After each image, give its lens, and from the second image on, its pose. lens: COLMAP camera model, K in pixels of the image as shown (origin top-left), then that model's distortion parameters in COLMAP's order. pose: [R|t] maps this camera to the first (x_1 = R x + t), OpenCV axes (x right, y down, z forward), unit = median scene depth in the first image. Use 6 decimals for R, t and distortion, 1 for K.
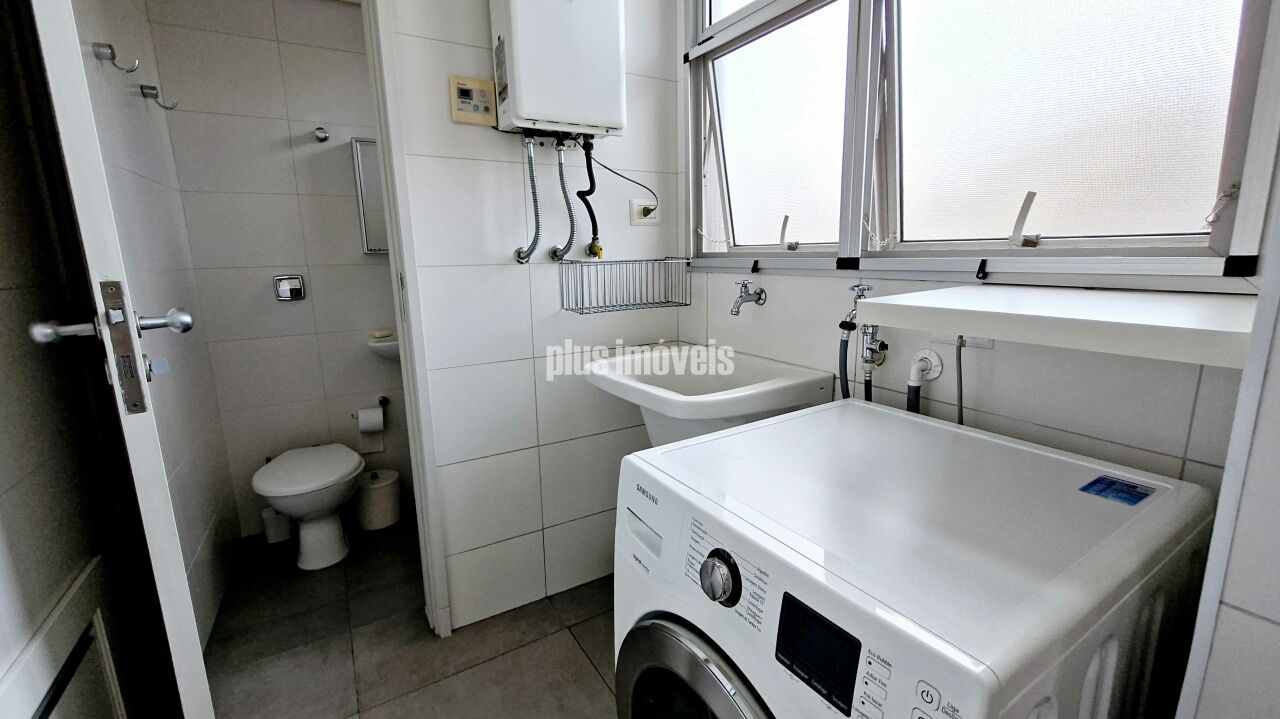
lens RADIAL K [[530.6, 0, 635.3], [0, 530.6, 354.1], [0, 0, 1]] dist [0.001155, -0.000025]
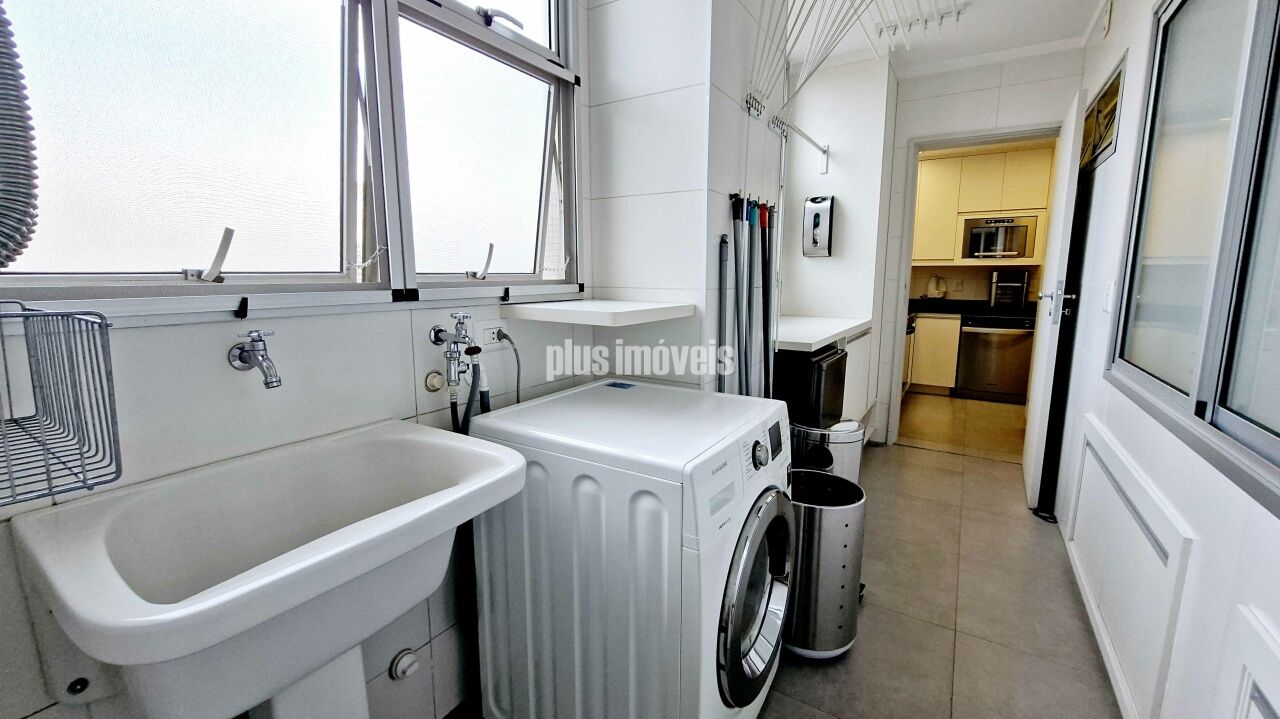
lens RADIAL K [[530.6, 0, 635.3], [0, 530.6, 354.1], [0, 0, 1]] dist [0.001155, -0.000025]
pose [[-0.453486, -0.102016, 0.885405, -2.580649], [0.191348, 0.959118, 0.208514, -0.770132], [-0.870480, 0.263979, -0.415427, 4.340854]]
